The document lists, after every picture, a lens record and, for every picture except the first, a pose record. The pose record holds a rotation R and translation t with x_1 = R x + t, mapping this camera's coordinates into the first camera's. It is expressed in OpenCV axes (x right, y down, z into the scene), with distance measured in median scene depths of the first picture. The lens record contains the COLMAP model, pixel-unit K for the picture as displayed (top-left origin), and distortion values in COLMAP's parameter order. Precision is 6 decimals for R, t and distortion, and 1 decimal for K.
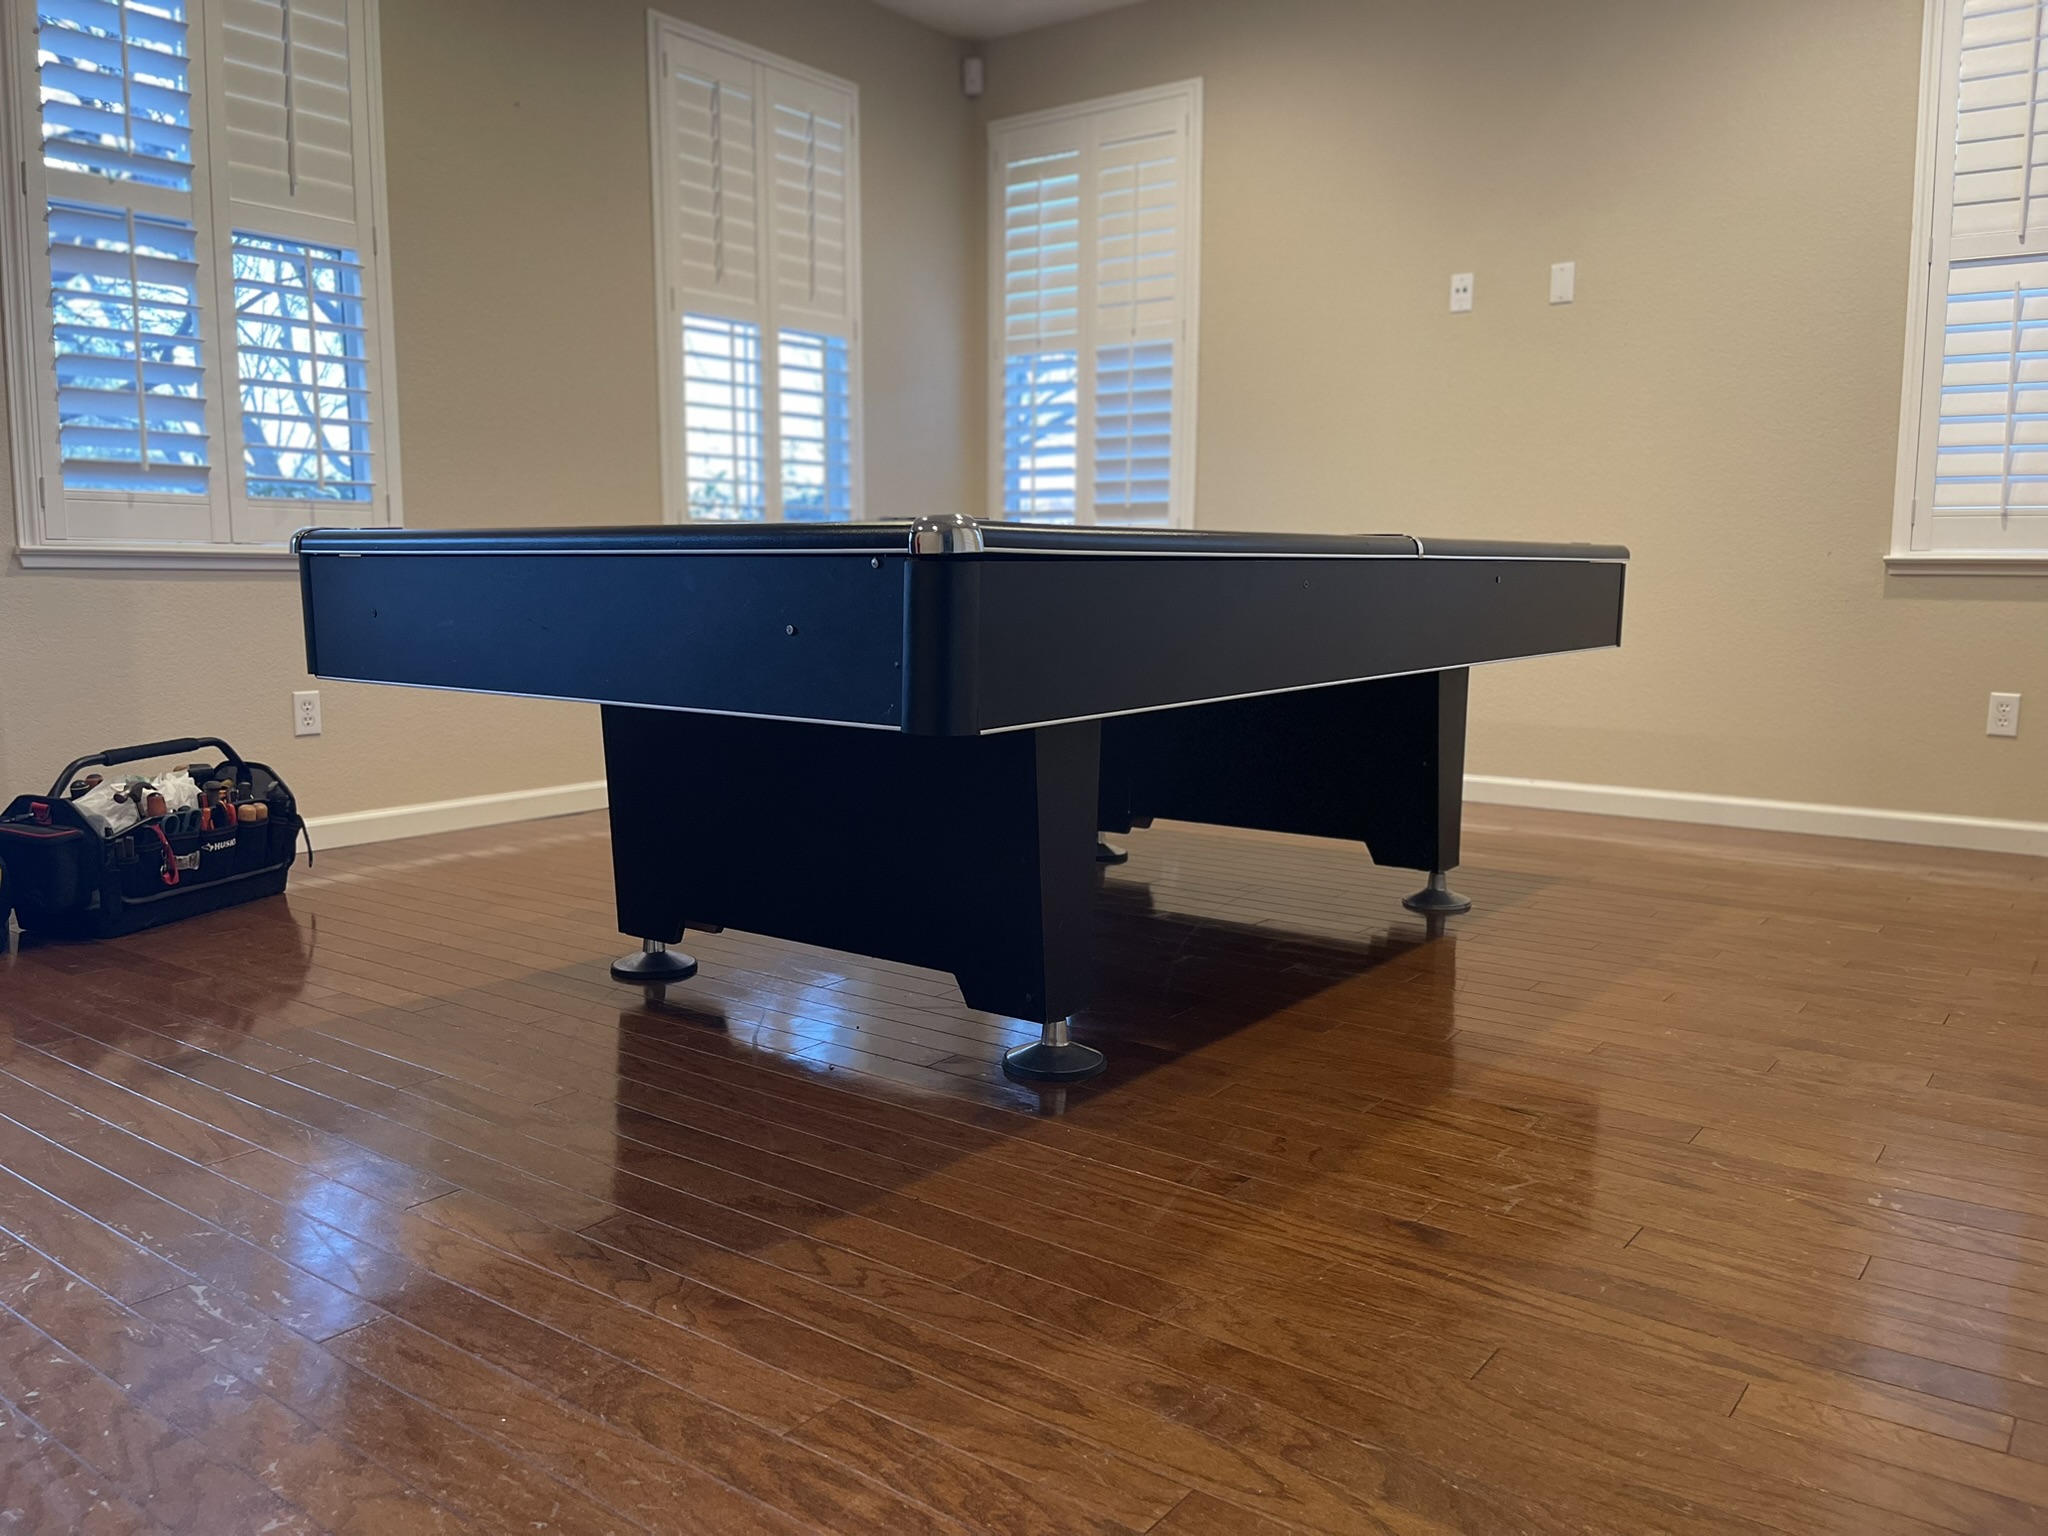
lens RADIAL K [[1550.3, 0, 1024.0], [0, 1550.3, 768.0], [0, 0, 1]] dist [0.033856, -0.005284]
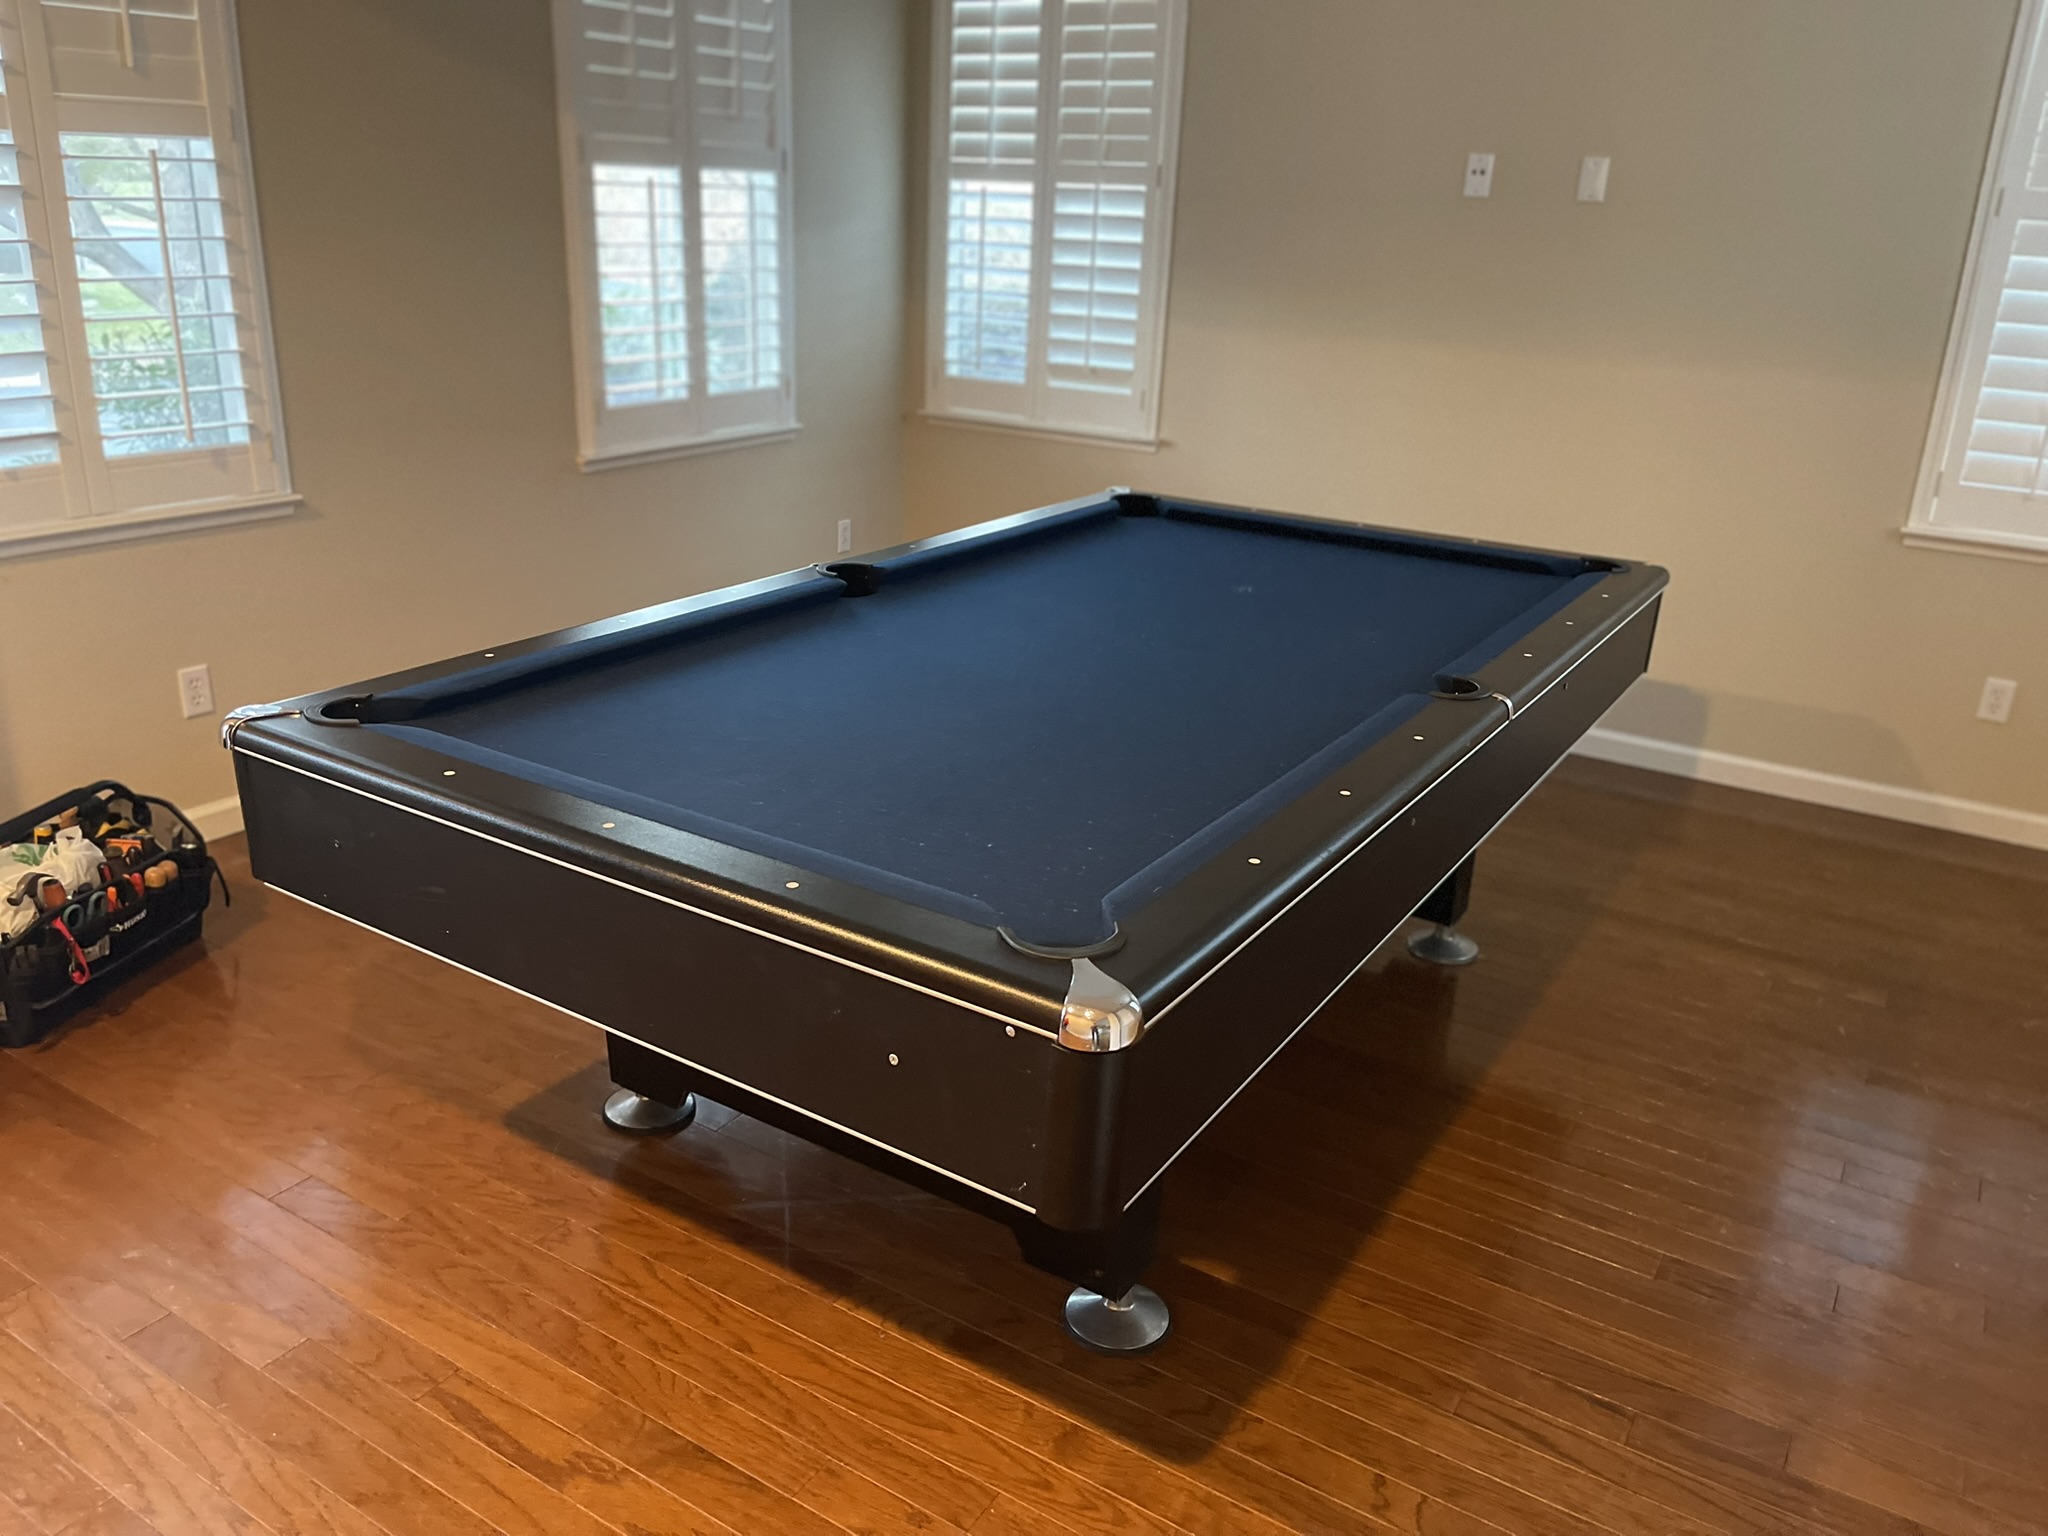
lens RADIAL K [[1548.8, 0, 1015.5], [0, 1548.8, 760.7], [0, 0, 1]] dist [0.068214, -0.074416]
pose [[0.996254, 0.005731, 0.086280, -0.063142], [-0.024564, 0.975452, 0.218836, -0.175067], [-0.082908, -0.220136, 0.971940, 0.077161]]
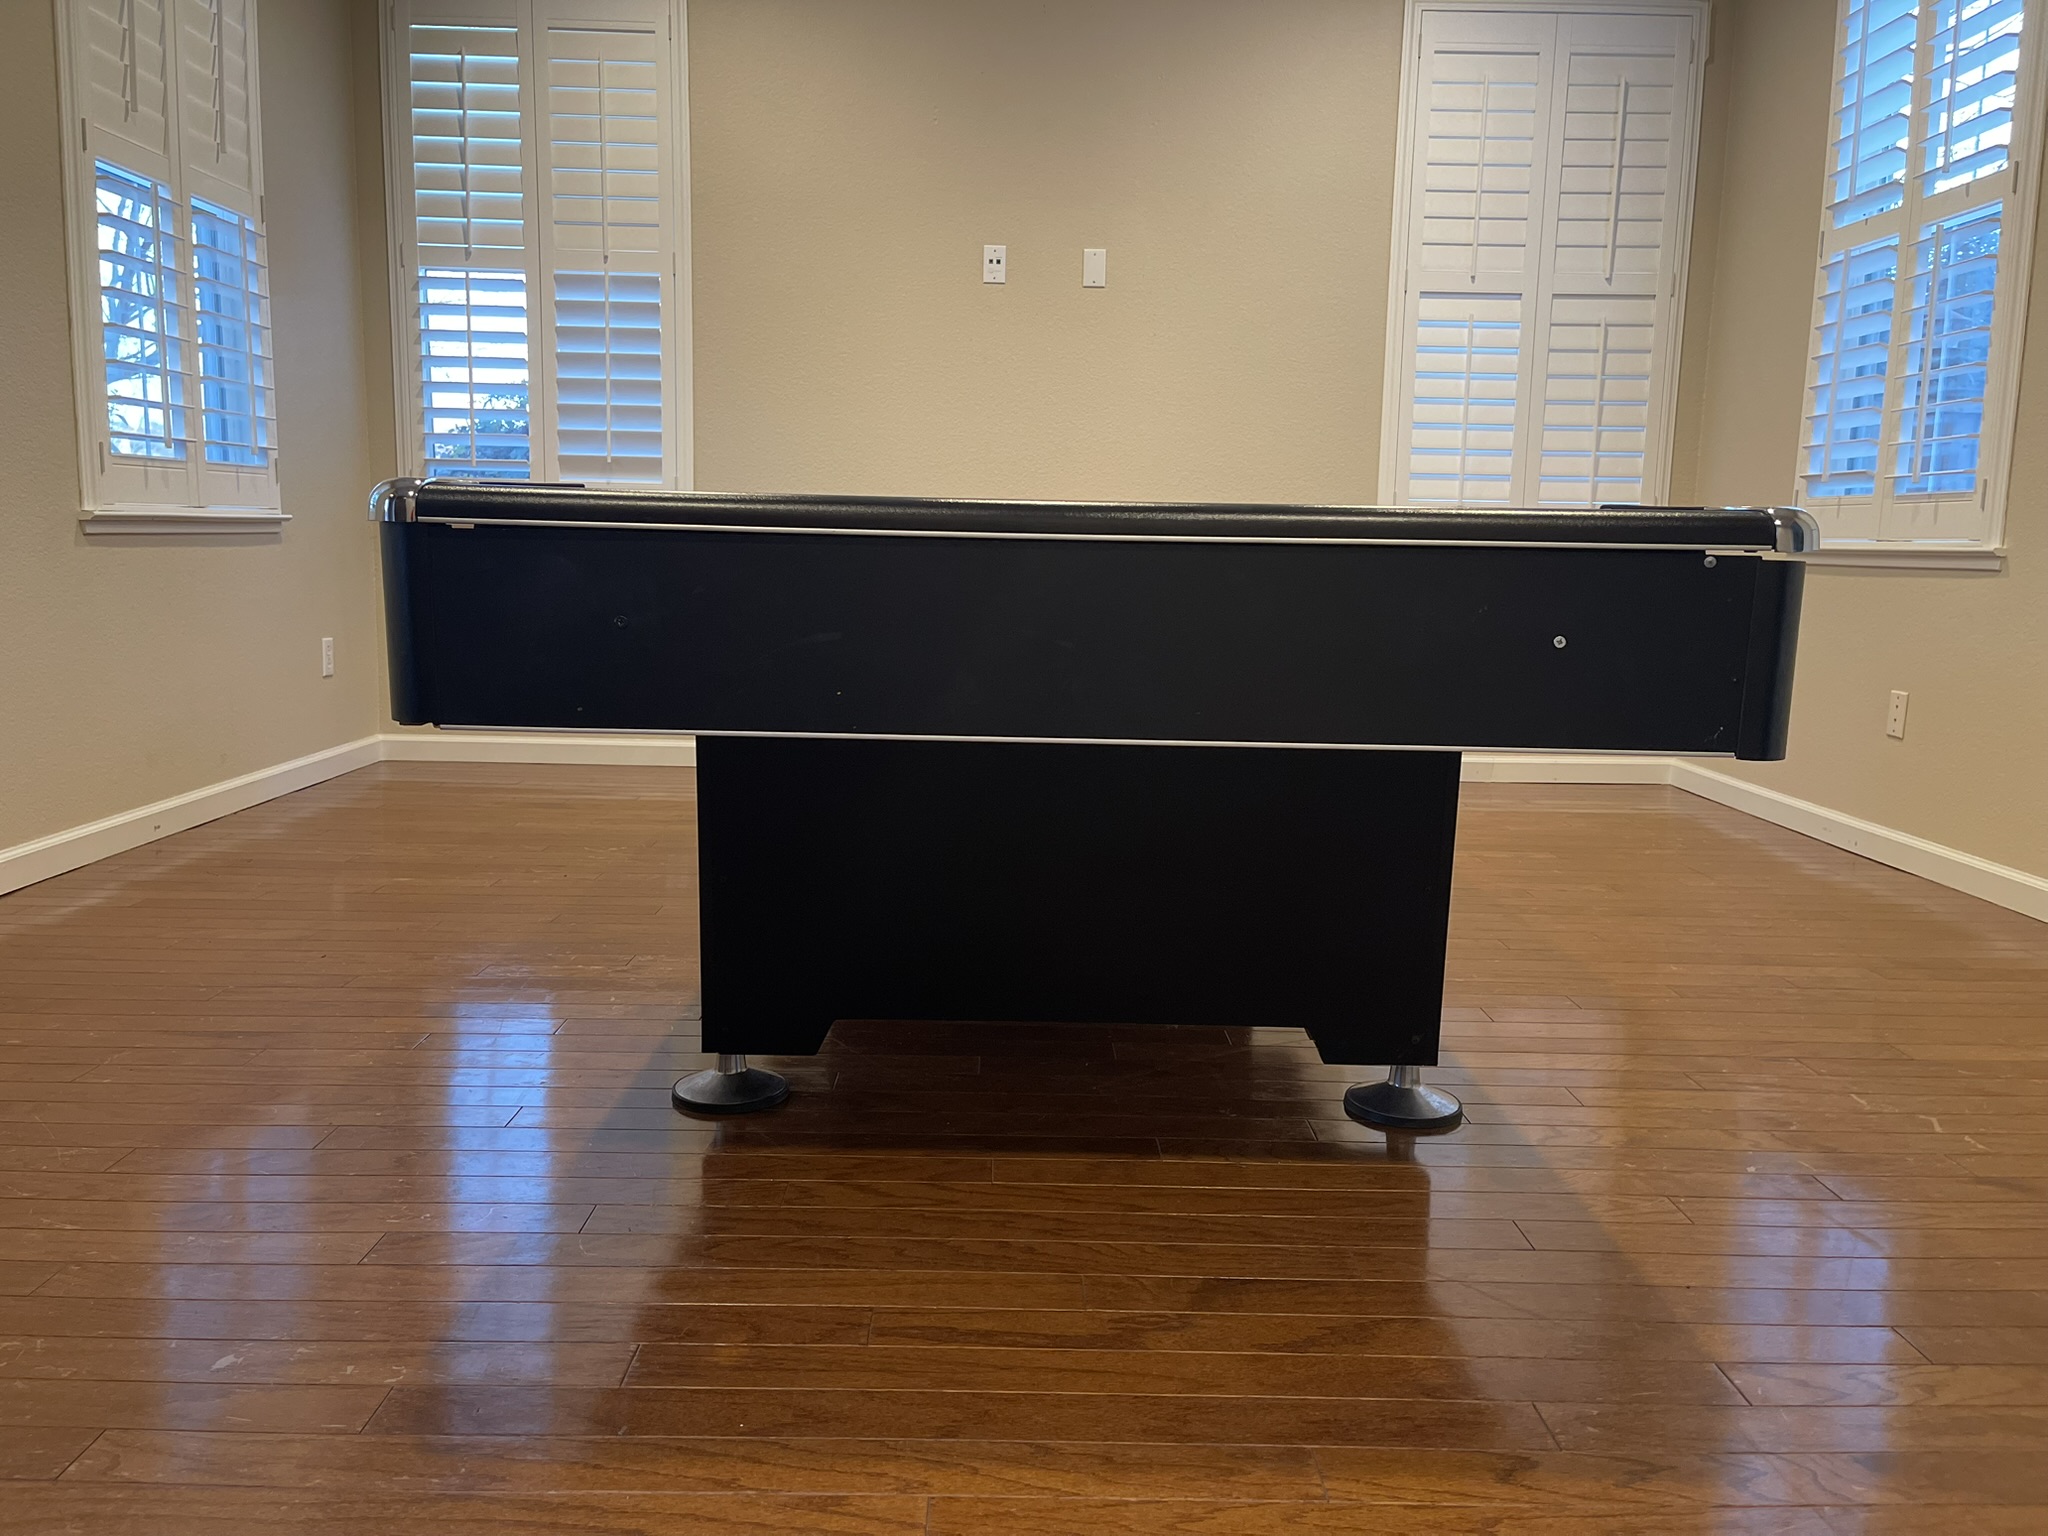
lens RADIAL K [[1548.8, 0, 1015.5], [0, 1548.8, 760.7], [0, 0, 1]] dist [0.068214, -0.074416]
pose [[0.795222, -0.073598, 0.601835, -0.347991], [0.059467, 0.997287, 0.043383, -0.031633], [-0.603395, 0.001290, 0.797441, 0.206066]]
